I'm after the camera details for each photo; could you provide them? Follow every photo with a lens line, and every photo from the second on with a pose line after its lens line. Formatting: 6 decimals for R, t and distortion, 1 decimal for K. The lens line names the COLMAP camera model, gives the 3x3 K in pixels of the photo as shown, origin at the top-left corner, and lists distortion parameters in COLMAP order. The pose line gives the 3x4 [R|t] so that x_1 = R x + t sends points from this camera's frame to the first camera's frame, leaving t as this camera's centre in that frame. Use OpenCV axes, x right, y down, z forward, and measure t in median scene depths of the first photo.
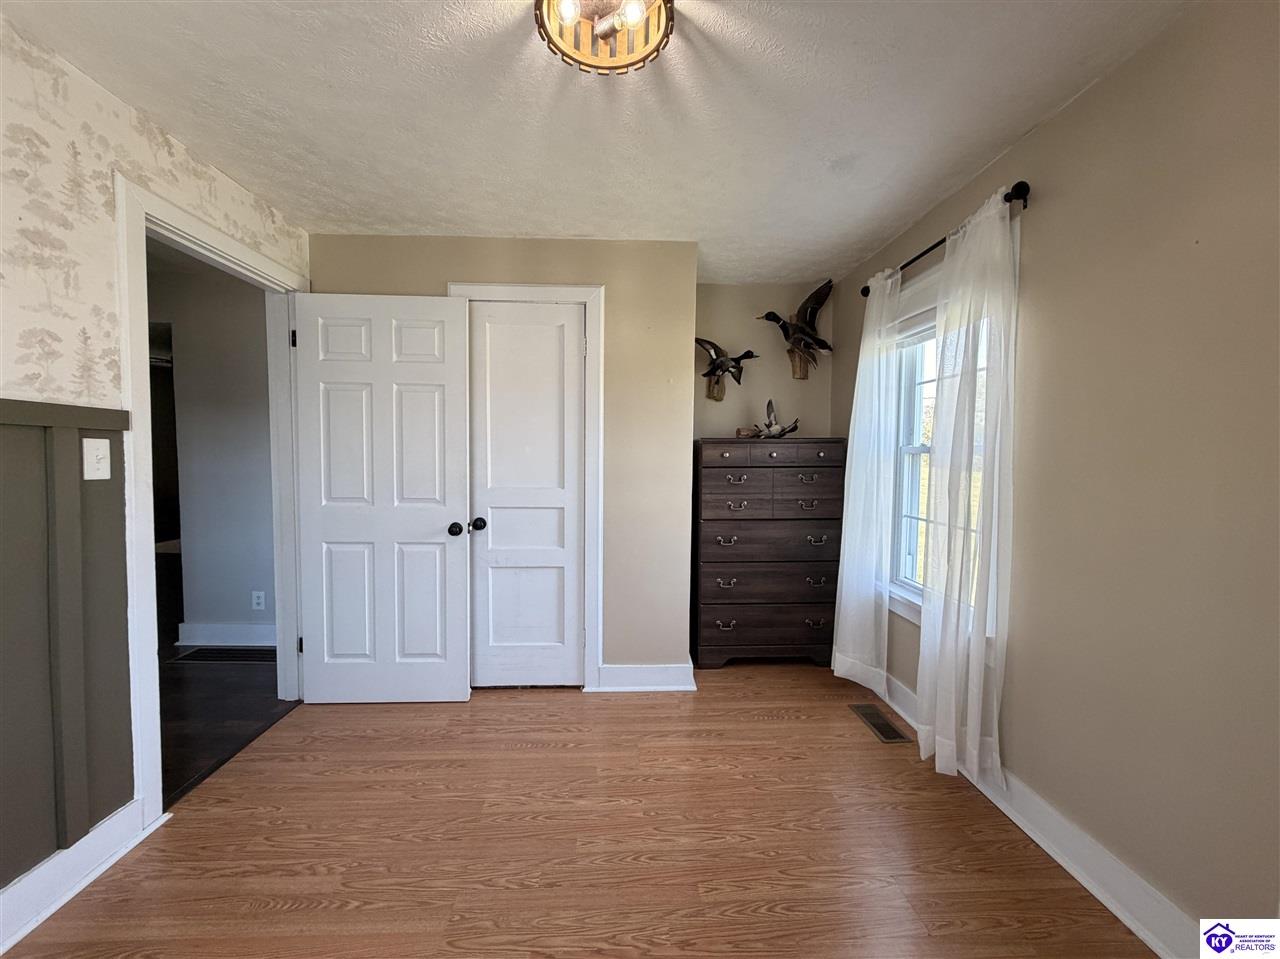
lens RADIAL K [[512.4, 0, 640.0], [0, 512.4, 479.5], [0, 0, 1]] dist [-0.001938, -0.000343]
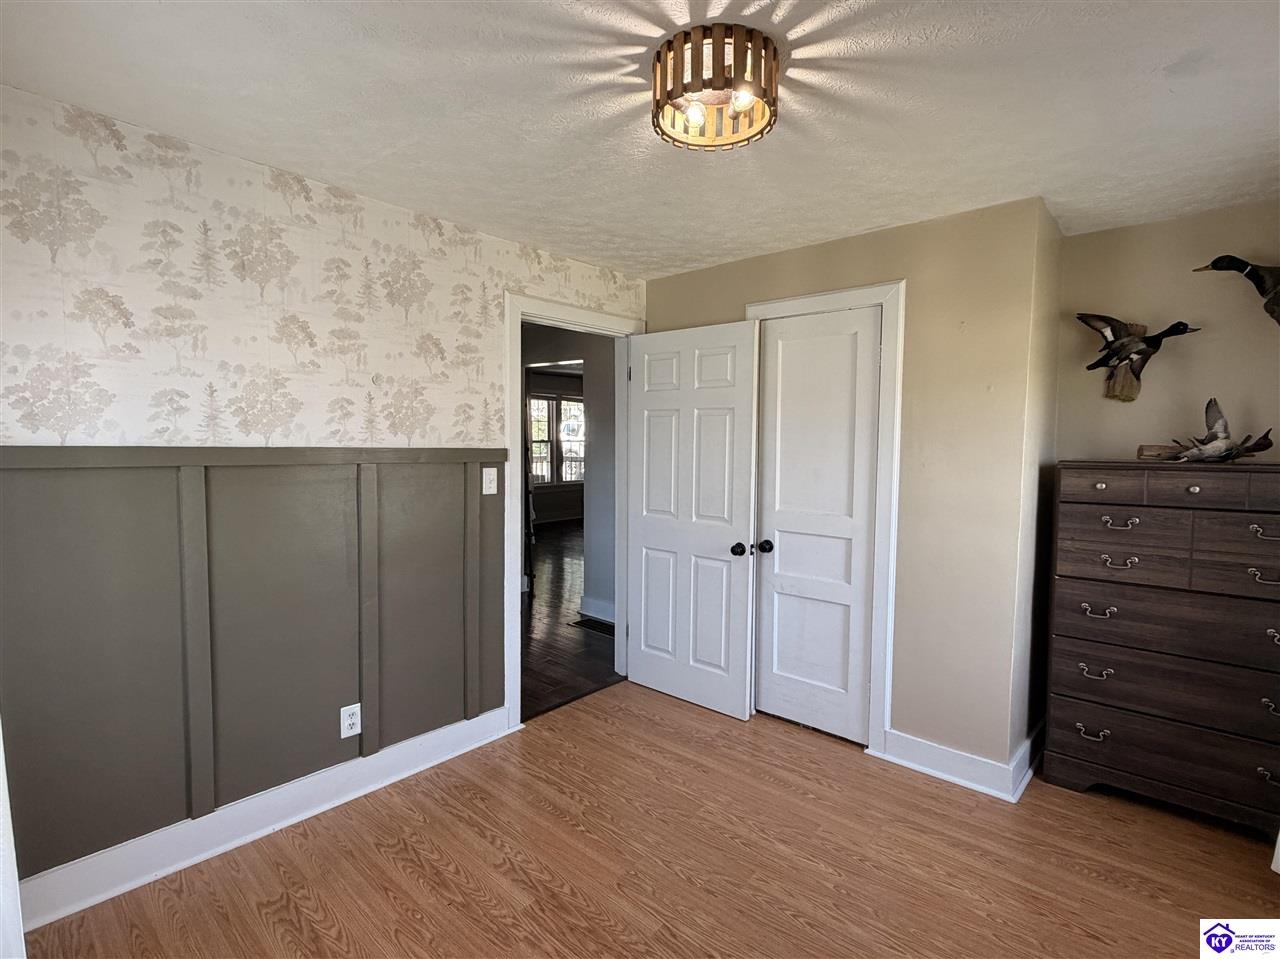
lens RADIAL K [[637.9, 0, 640.0], [0, 637.9, 479.5], [0, 0, 1]] dist [-0.001044, -0.000283]
pose [[0.716759, 0.042666, -0.696014, 0.375344], [-0.035708, 0.999063, 0.024471, -0.065407], [0.696406, 0.007314, 0.717611, -0.047709]]
